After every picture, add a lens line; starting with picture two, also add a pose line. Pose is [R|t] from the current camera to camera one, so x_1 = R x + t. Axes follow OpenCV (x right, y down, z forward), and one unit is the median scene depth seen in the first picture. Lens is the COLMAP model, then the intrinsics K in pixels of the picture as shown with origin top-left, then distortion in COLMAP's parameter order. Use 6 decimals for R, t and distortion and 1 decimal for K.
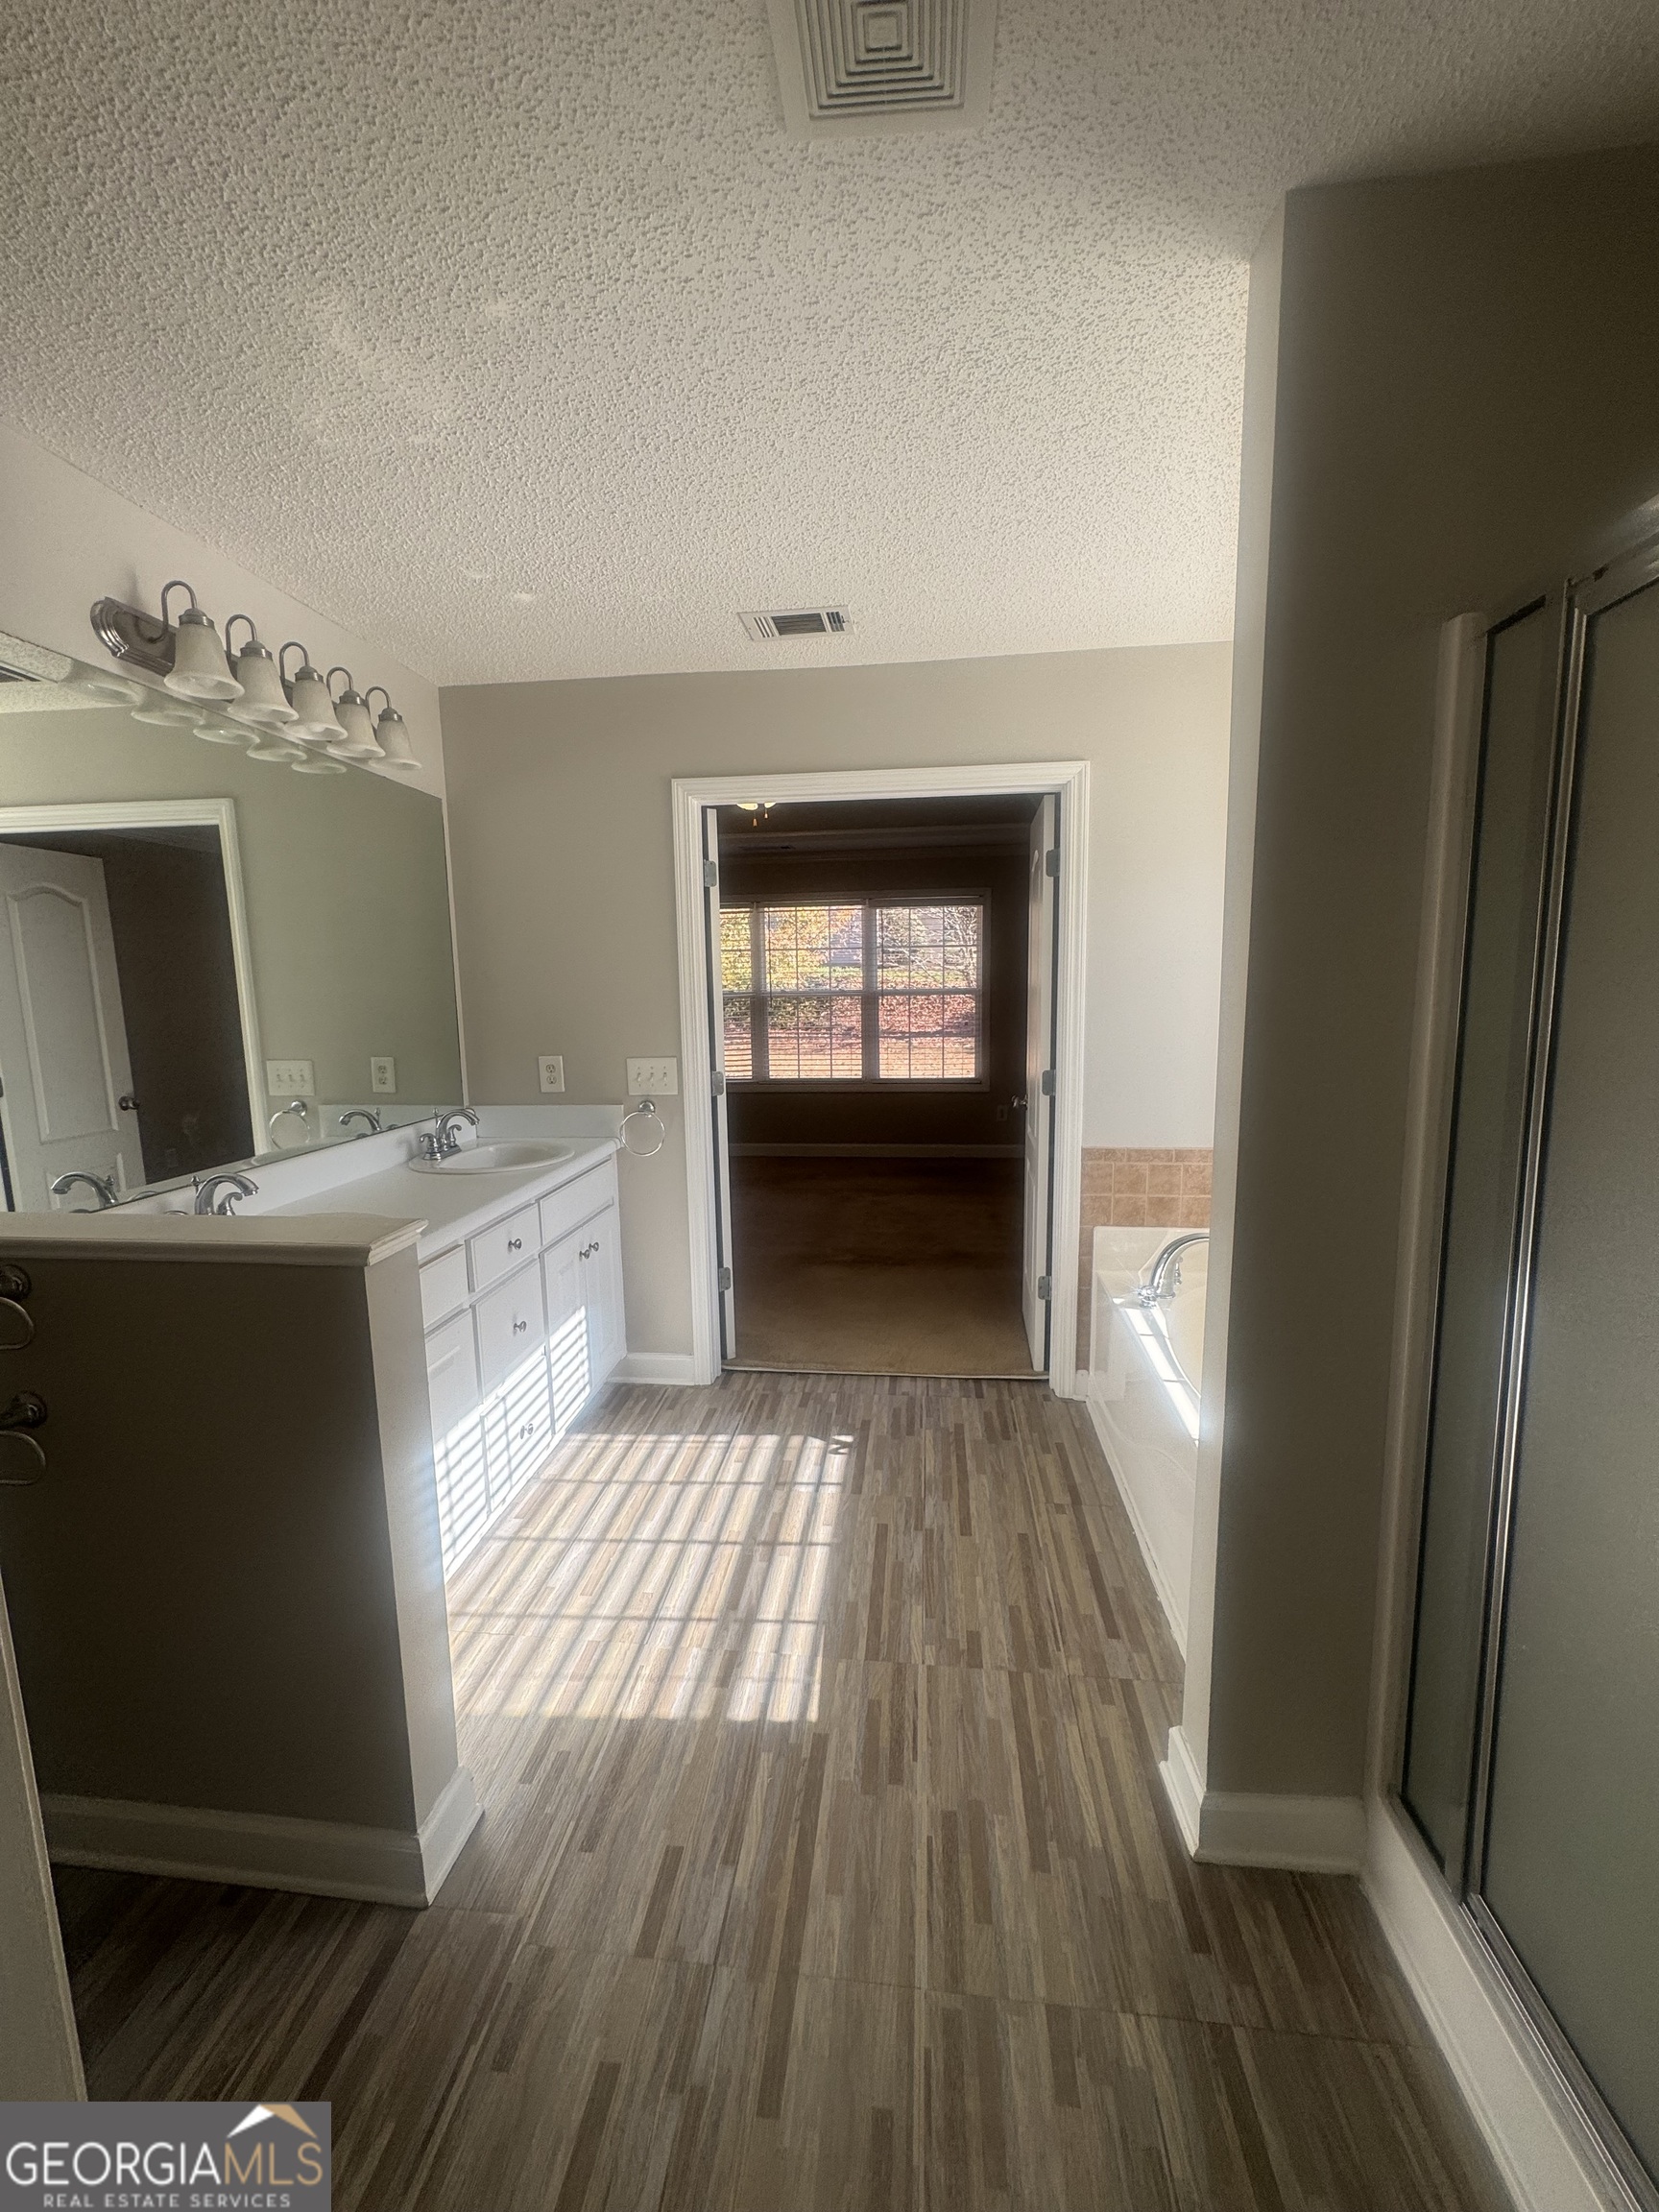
lens RADIAL K [[879.0, 0, 829.5], [0, 879.0, 1106.0], [0, 0, 1]] dist [-0.000727, -0.000196]
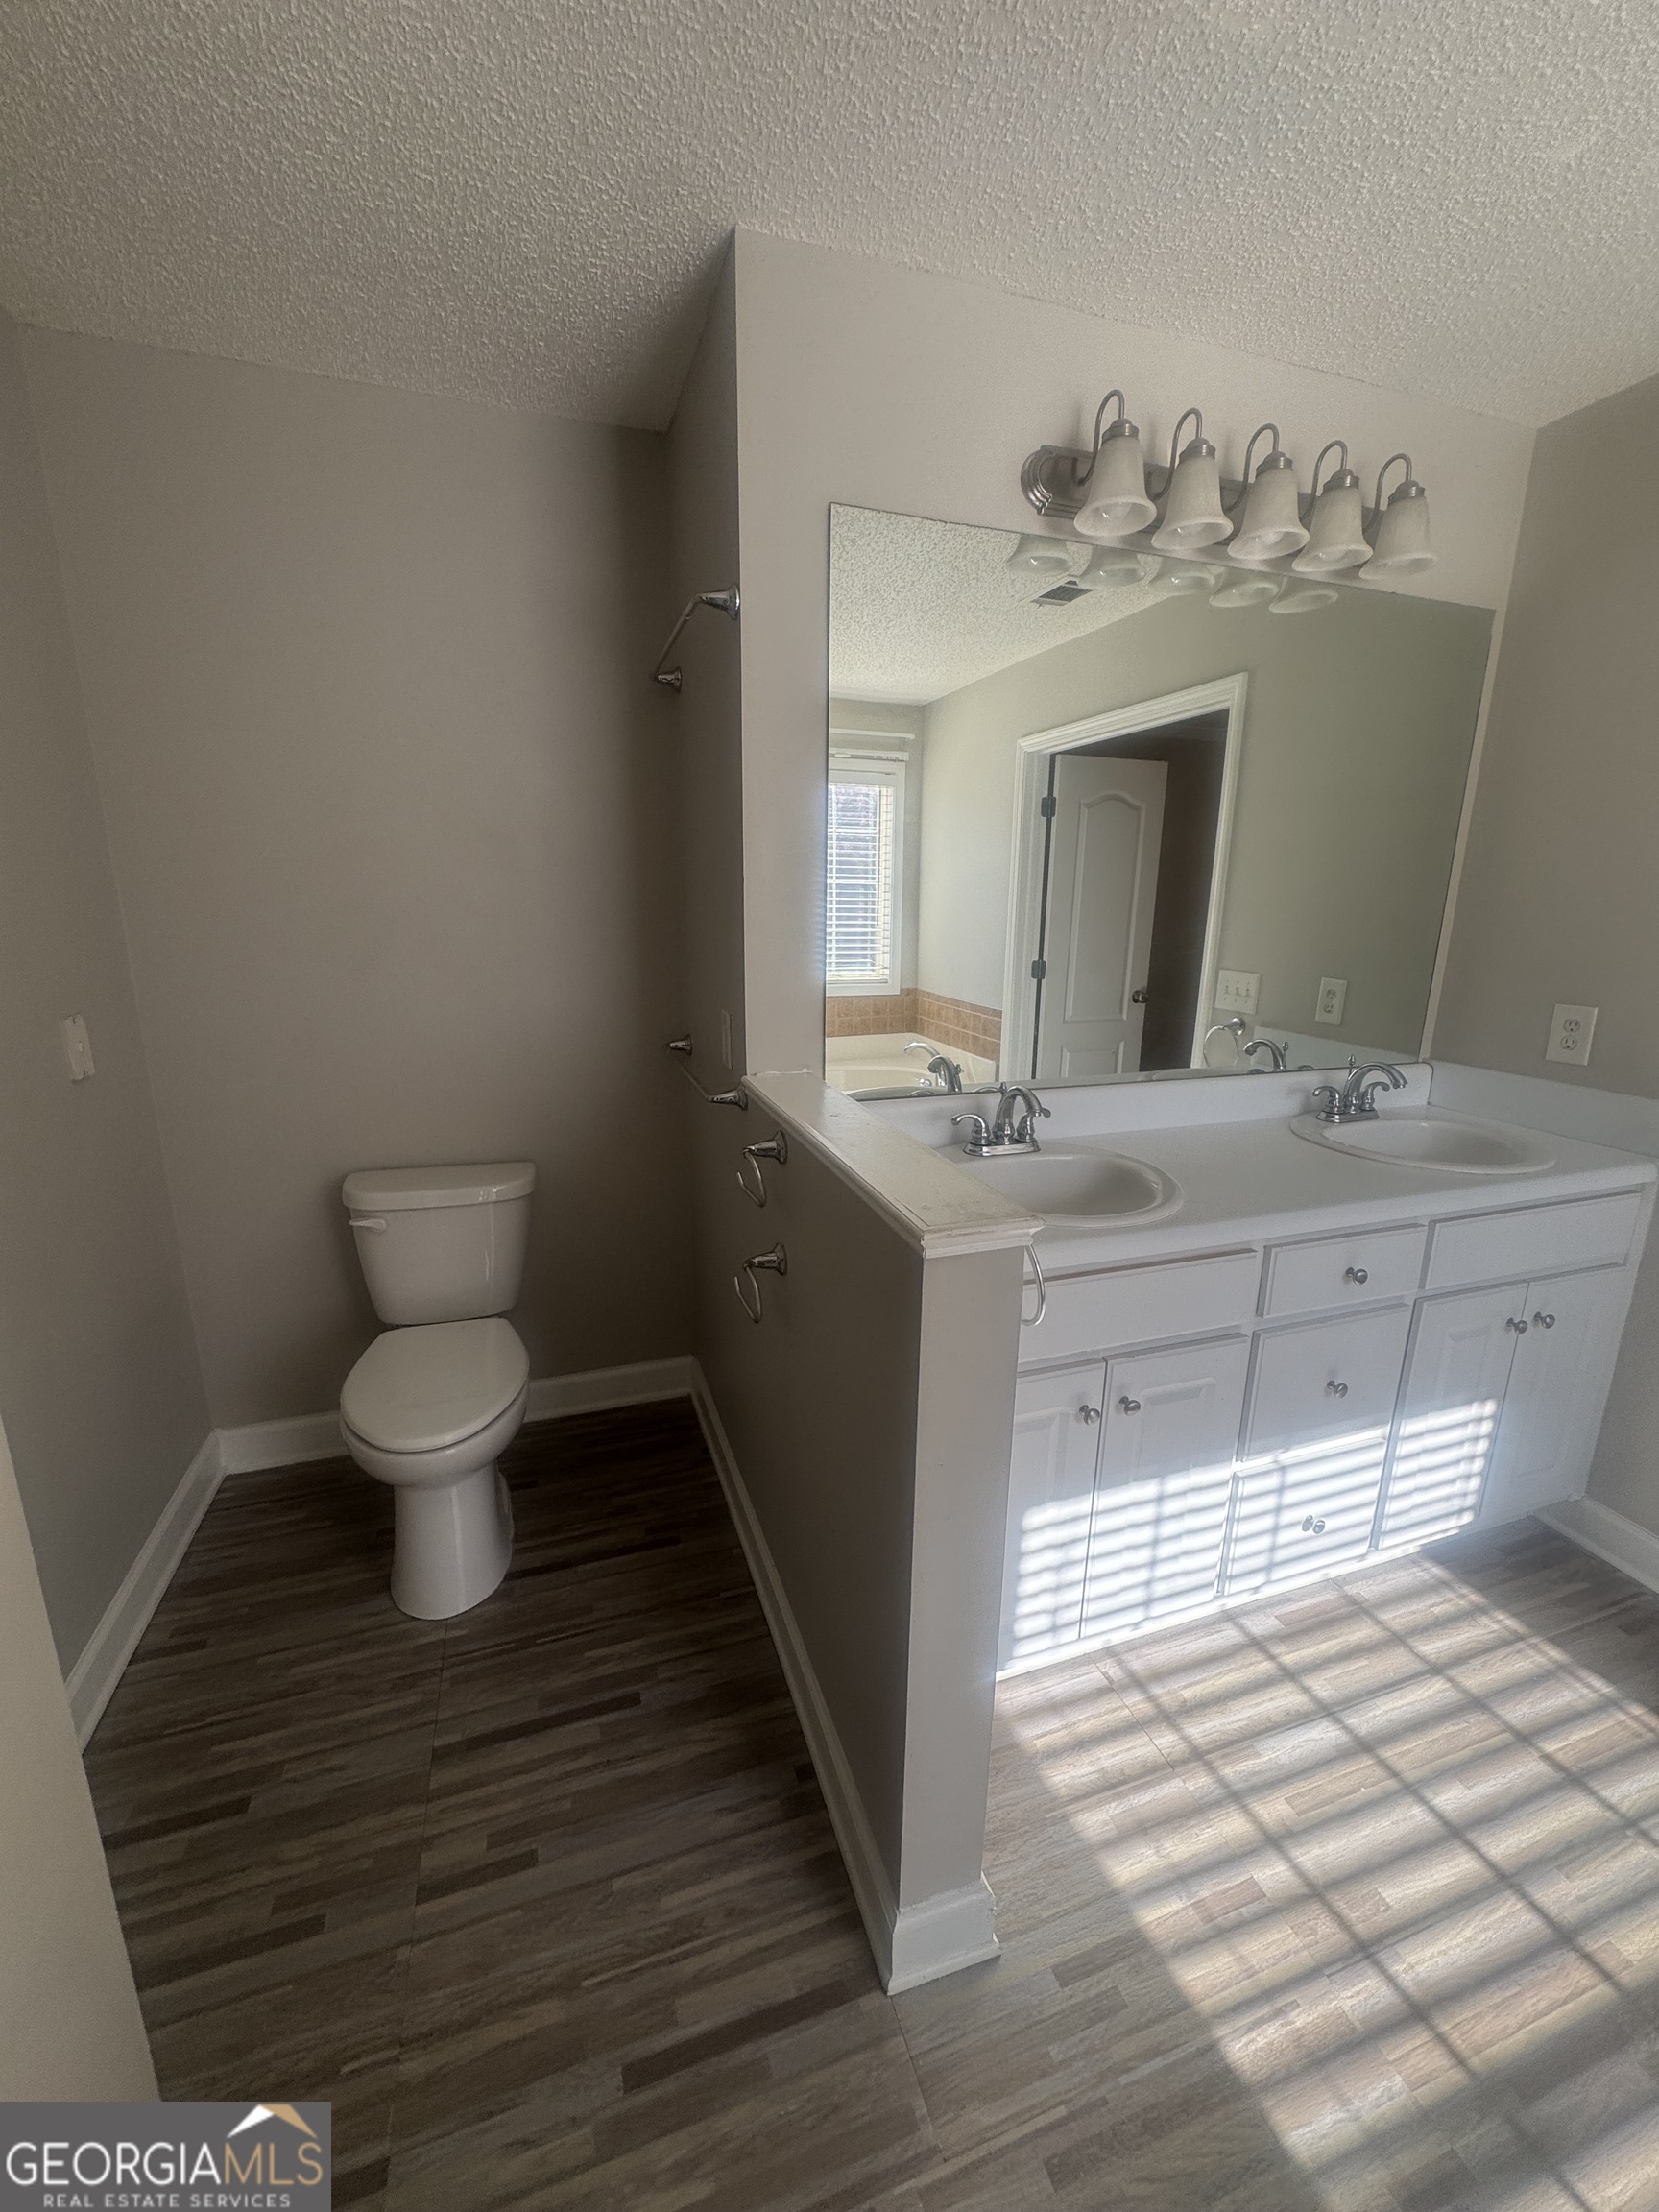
lens RADIAL K [[879.0, 0, 829.5], [0, 879.0, 1106.0], [0, 0, 1]] dist [-0.000727, -0.000196]
pose [[0.421156, 0.232689, -0.876632, 0.032974], [-0.143174, 0.971468, 0.189077, -0.037116], [0.895616, 0.045879, 0.442455, 0.308333]]
